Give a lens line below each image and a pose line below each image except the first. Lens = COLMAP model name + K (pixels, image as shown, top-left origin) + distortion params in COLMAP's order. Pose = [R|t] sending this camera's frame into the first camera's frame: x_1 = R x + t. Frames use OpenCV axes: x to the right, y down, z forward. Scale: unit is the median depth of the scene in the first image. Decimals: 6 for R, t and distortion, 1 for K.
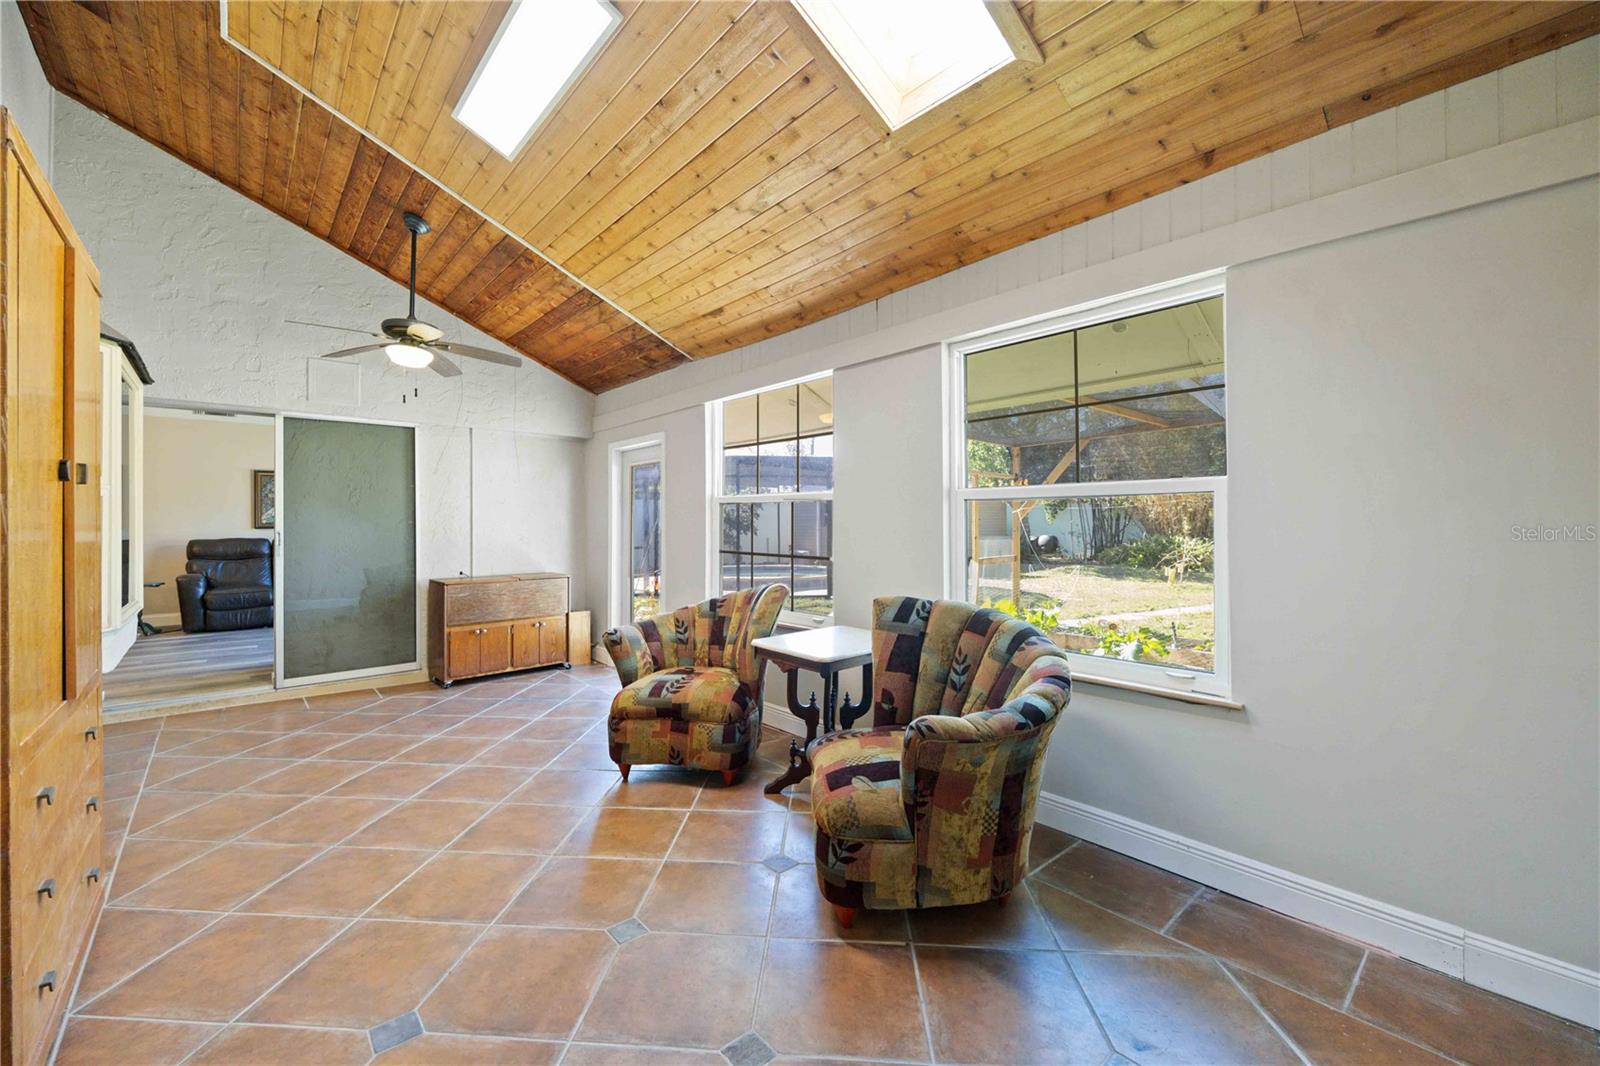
lens RADIAL K [[642.9, 0, 796.1], [0, 642.9, 518.0], [0, 0, 1]] dist [-0.001243, -0.000048]
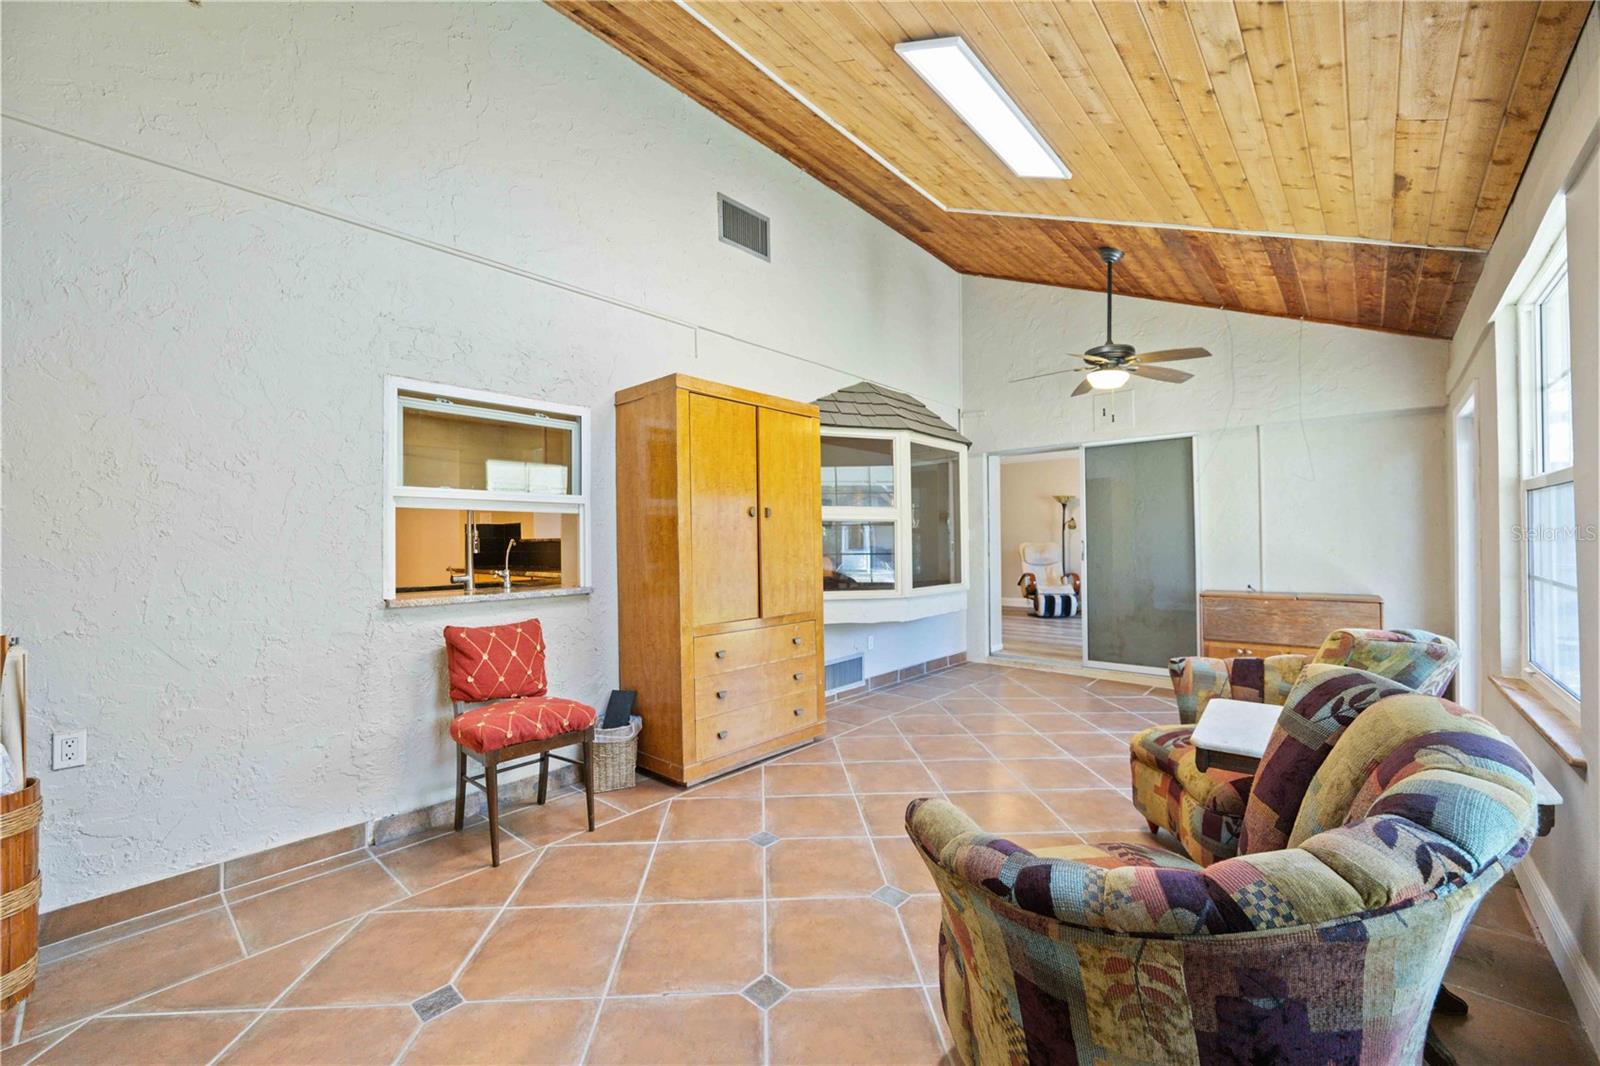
lens RADIAL K [[637.8, 0, 800.0], [0, 637.8, 533.0], [0, 0, 1]] dist [0.001177, 0.000124]
pose [[0.124084, -0.010797, -0.992213, 0.397305], [0.017714, 0.999806, -0.008664, 0.008648], [0.992114, -0.016501, 0.124251, 0.344706]]
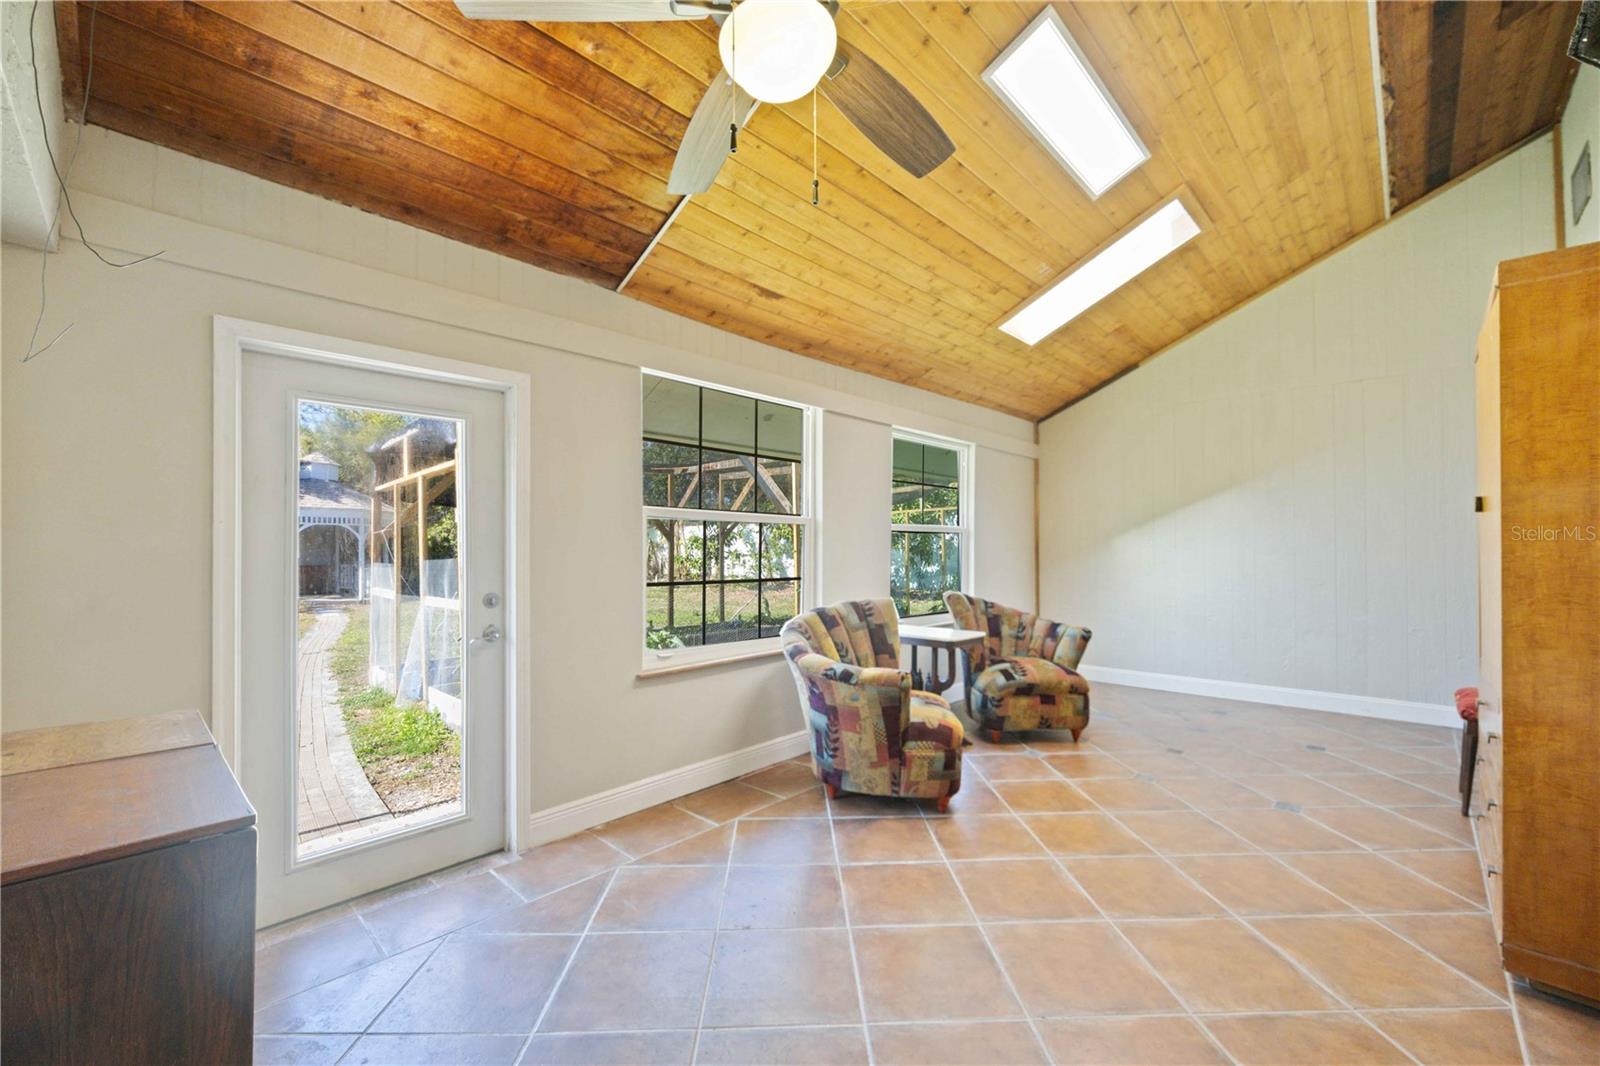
lens RADIAL K [[637.8, 0, 800.0], [0, 637.8, 533.0], [0, 0, 1]] dist [0.001177, 0.000124]
pose [[-0.082390, 0.025534, 0.996273, -0.930275], [-0.008363, 0.999619, -0.026312, 0.016229], [-0.996565, -0.010499, -0.082145, 1.004510]]
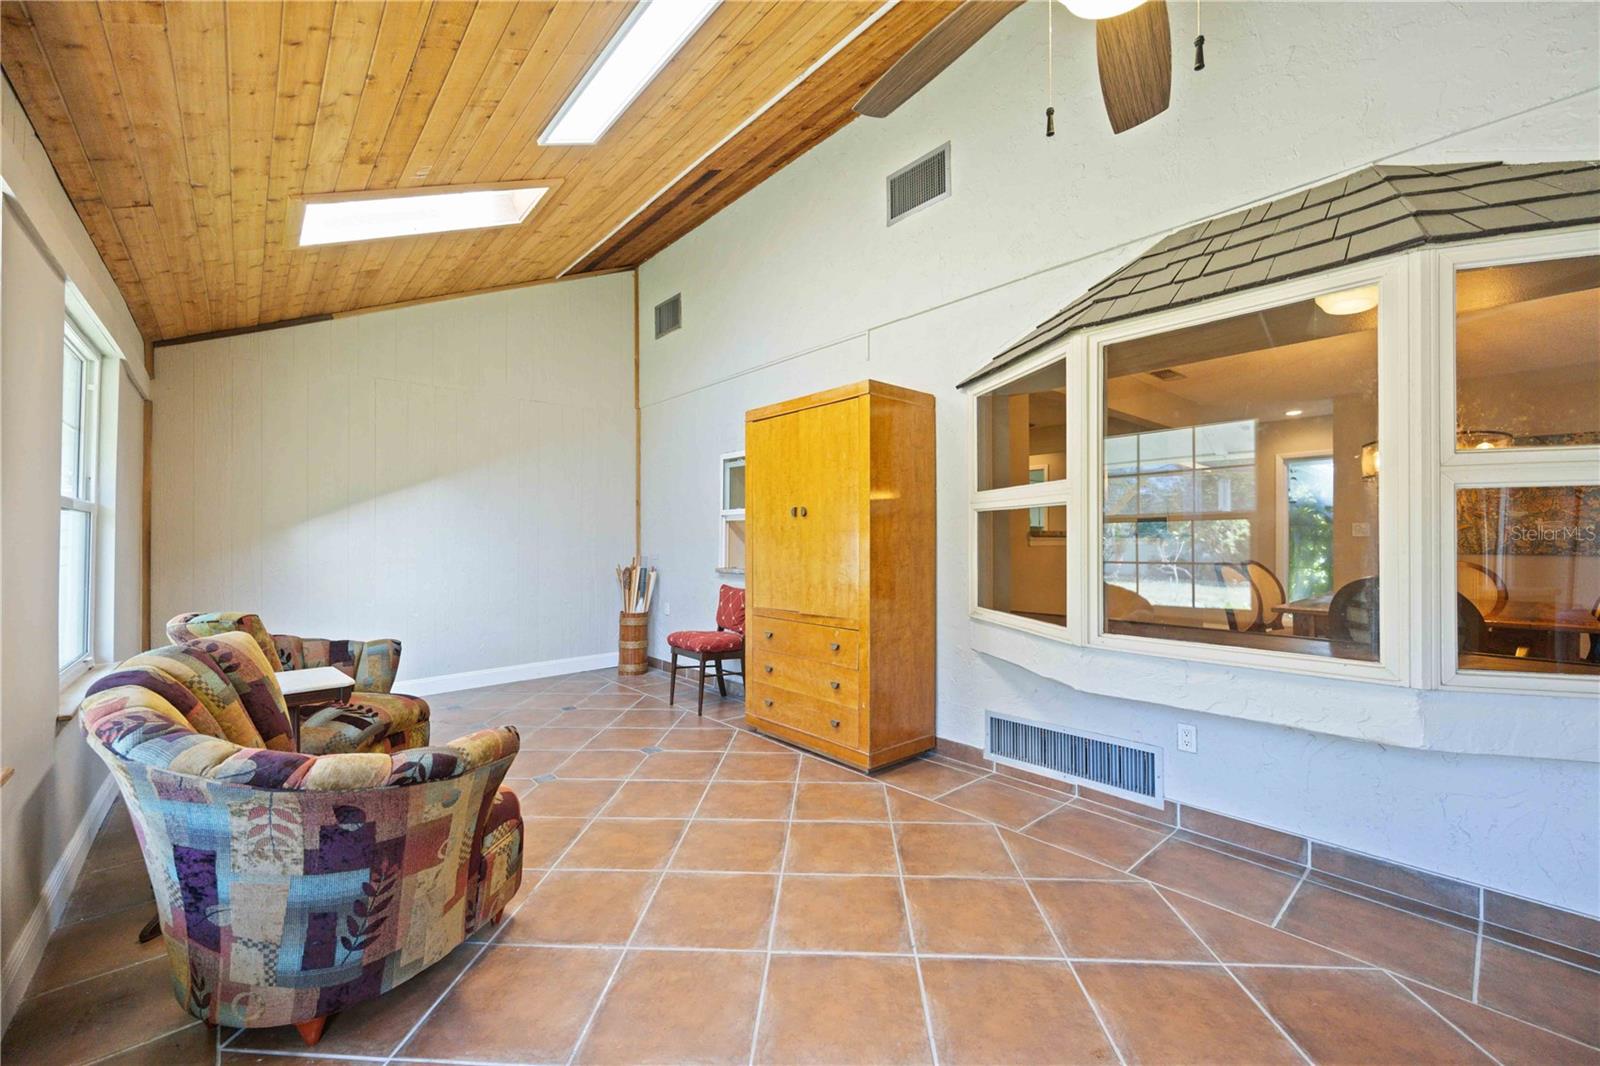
lens RADIAL K [[636.5, 0, 796.3], [0, 636.5, 537.3], [0, 0, 1]] dist [-0.003403, -0.000197]
pose [[-0.999985, 0.004850, 0.002590, -0.446290], [0.004806, 0.999848, -0.016764, 0.023529], [-0.002671, -0.016751, -0.999856, 1.280450]]
